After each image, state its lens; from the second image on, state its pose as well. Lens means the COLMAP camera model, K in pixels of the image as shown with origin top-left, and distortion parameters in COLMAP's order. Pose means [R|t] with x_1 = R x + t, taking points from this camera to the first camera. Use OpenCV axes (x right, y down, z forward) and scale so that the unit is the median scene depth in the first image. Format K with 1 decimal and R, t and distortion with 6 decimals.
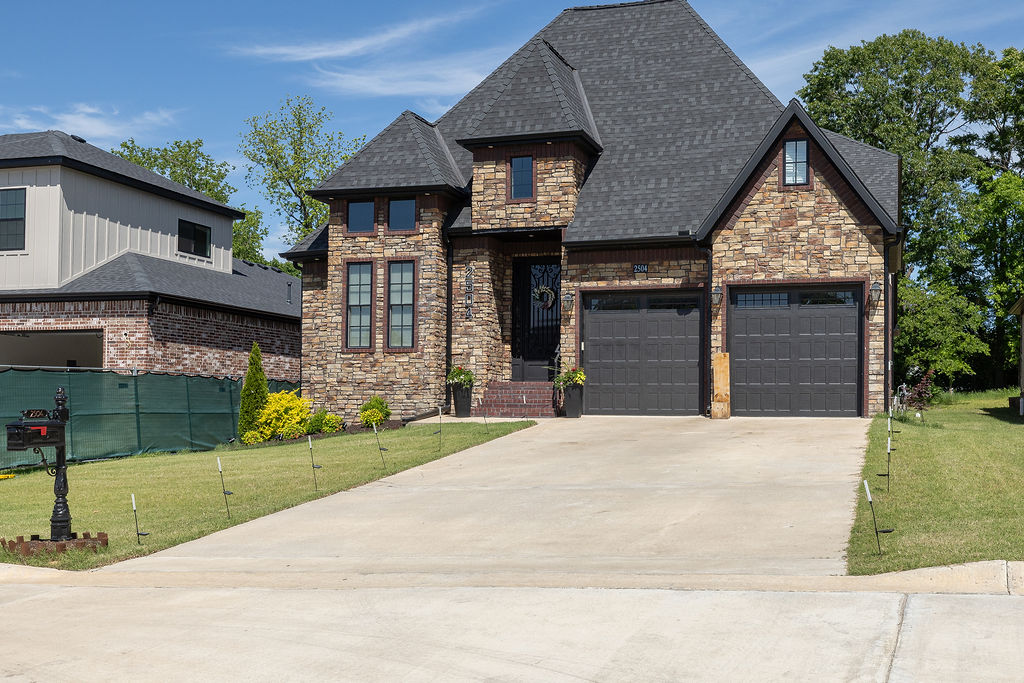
lens RADIAL K [[1066.4, 0, 567.2], [0, 1066.4, 394.7], [0, 0, 1]] dist [-0.002040, 0.023745]
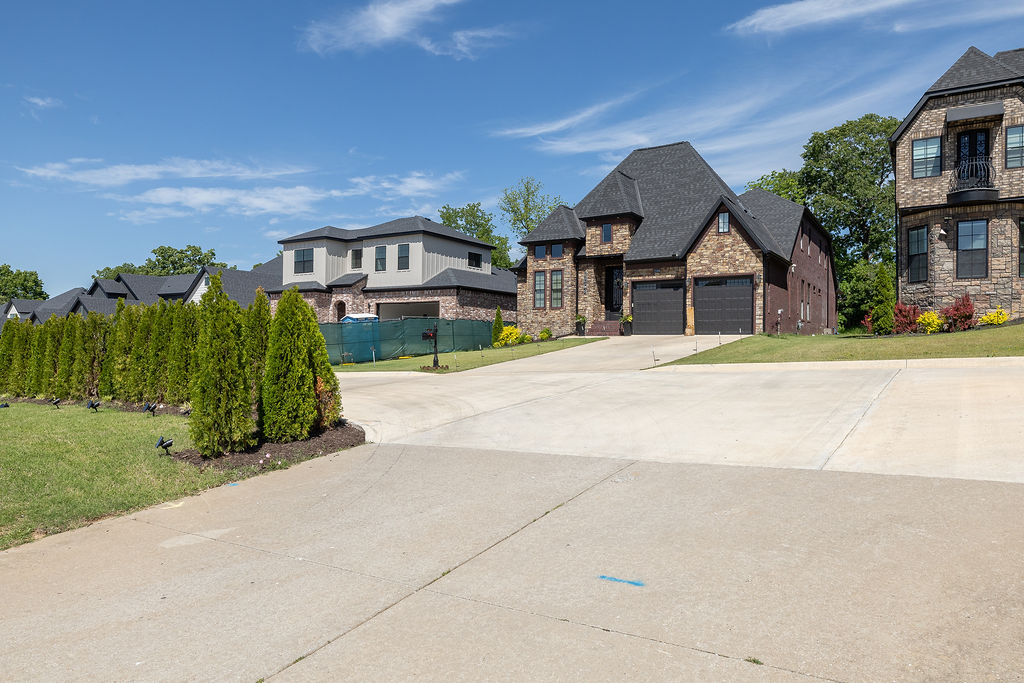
lens RADIAL K [[618.1, 0, 512.0], [0, 618.1, 341.5], [0, 0, 1]] dist [0.001755, 0.000483]
pose [[0.960415, -0.002155, -0.278563, 0.132000], [0.006902, 0.999847, 0.016059, 0.009679], [0.278486, -0.017346, 0.960284, -0.350200]]
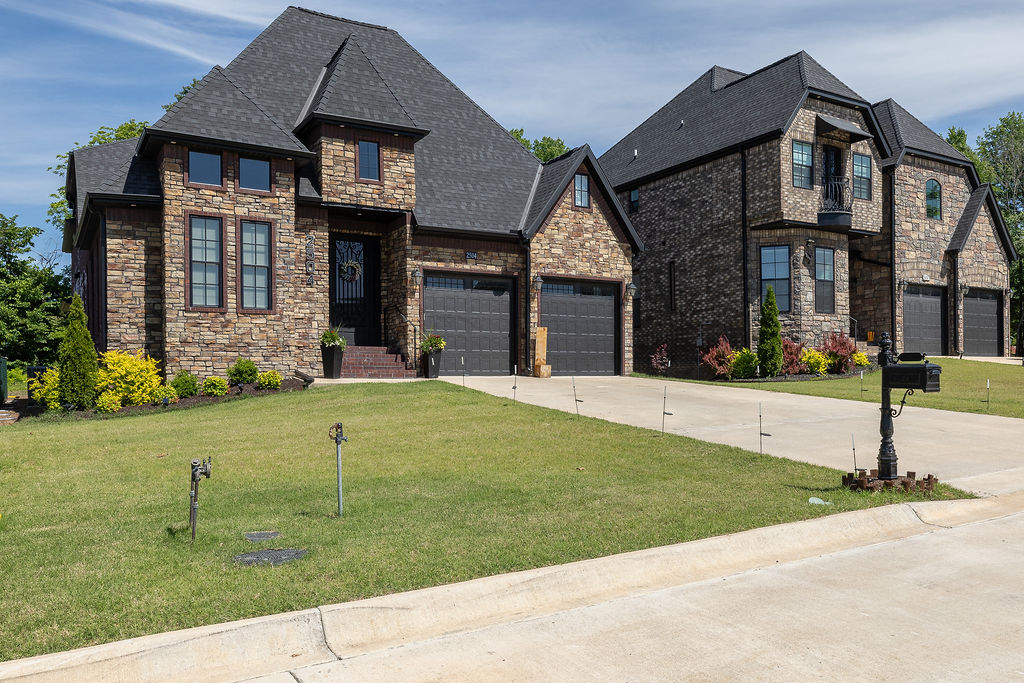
lens RADIAL K [[820.3, 0, 512.4], [0, 820.3, 380.8], [0, 0, 1]] dist [-0.004391, -0.001332]
pose [[0.678427, -0.007343, 0.734631, -0.556312], [-0.002735, 0.999918, 0.012521, 0.012241], [-0.734663, -0.010504, 0.678351, 0.310408]]
